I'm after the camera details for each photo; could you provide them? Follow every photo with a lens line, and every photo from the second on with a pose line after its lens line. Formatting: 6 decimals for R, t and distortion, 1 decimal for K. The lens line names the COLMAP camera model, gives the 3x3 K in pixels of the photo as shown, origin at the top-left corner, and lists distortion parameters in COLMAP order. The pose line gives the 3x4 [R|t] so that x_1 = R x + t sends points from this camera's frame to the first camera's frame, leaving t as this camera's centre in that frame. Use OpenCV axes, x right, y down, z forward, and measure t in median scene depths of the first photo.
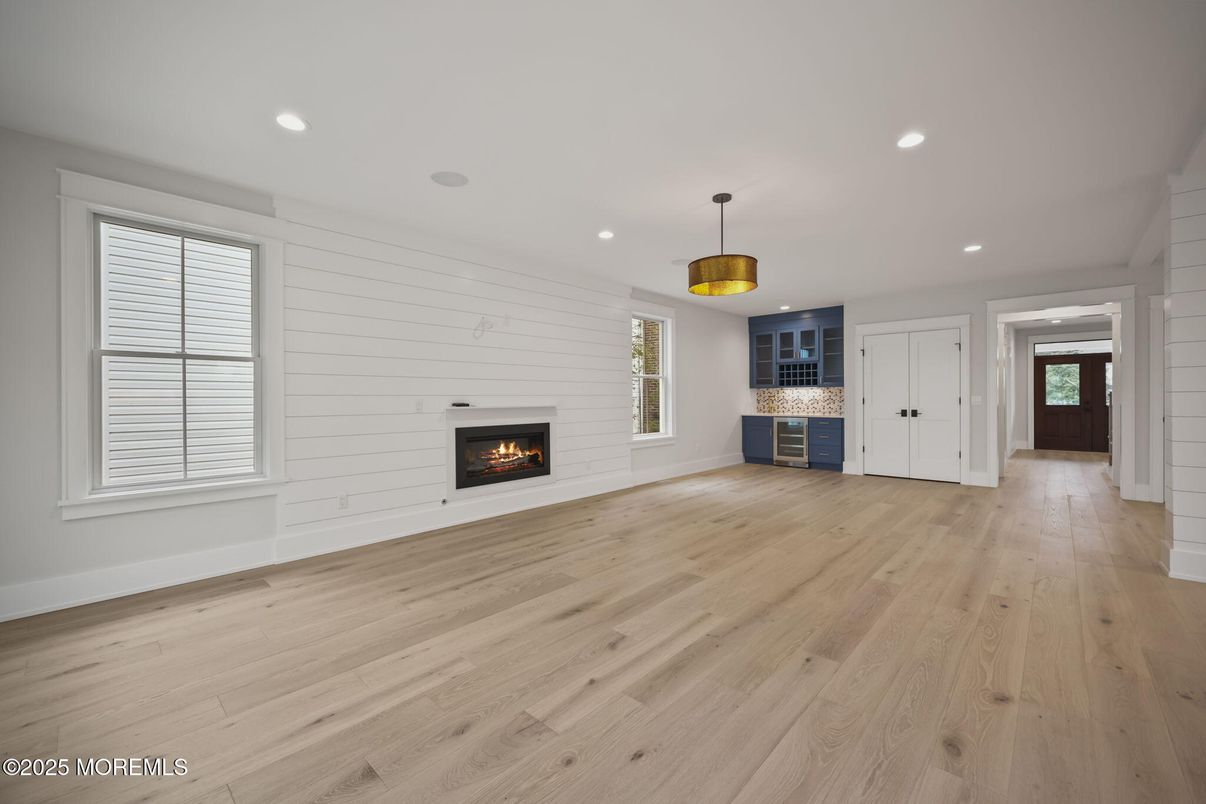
lens RADIAL K [[492.7, 0, 602.3], [0, 492.7, 400.3], [0, 0, 1]] dist [0.002749, 0.000202]
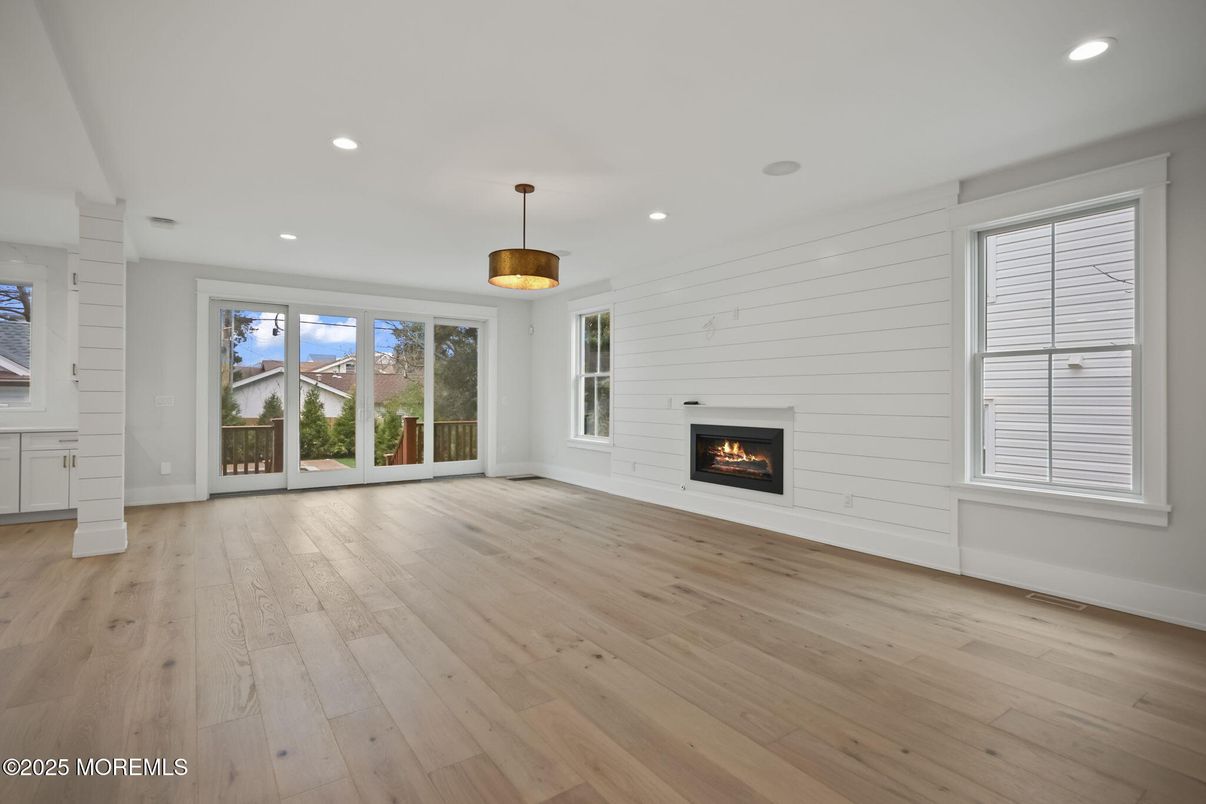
lens RADIAL K [[587.4, 0, 601.6], [0, 587.4, 396.0], [0, 0, 1]] dist [-0.001548, -0.000027]
pose [[-0.211365, 0.000955, -0.977407, 0.945594], [-0.006869, 0.999973, 0.002462, -0.007894], [0.977383, 0.007234, -0.211353, 0.991059]]
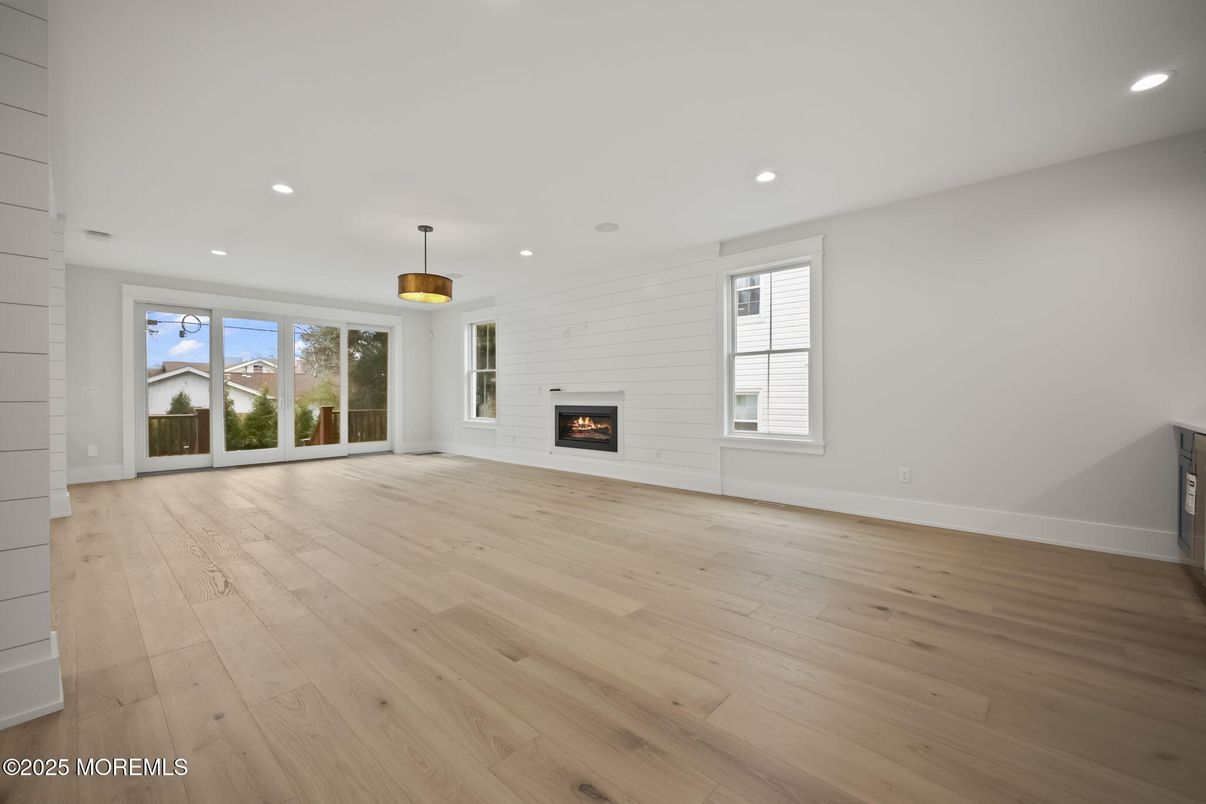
lens RADIAL K [[485.7, 0, 599.4], [0, 485.7, 398.5], [0, 0, 1]] dist [-0.001015, 0.000381]
pose [[0.000262, 0.011102, -0.999938, 1.089131], [0.000249, 0.999938, 0.011102, 0.016795], [1.000000, -0.000252, 0.000259, 1.039685]]
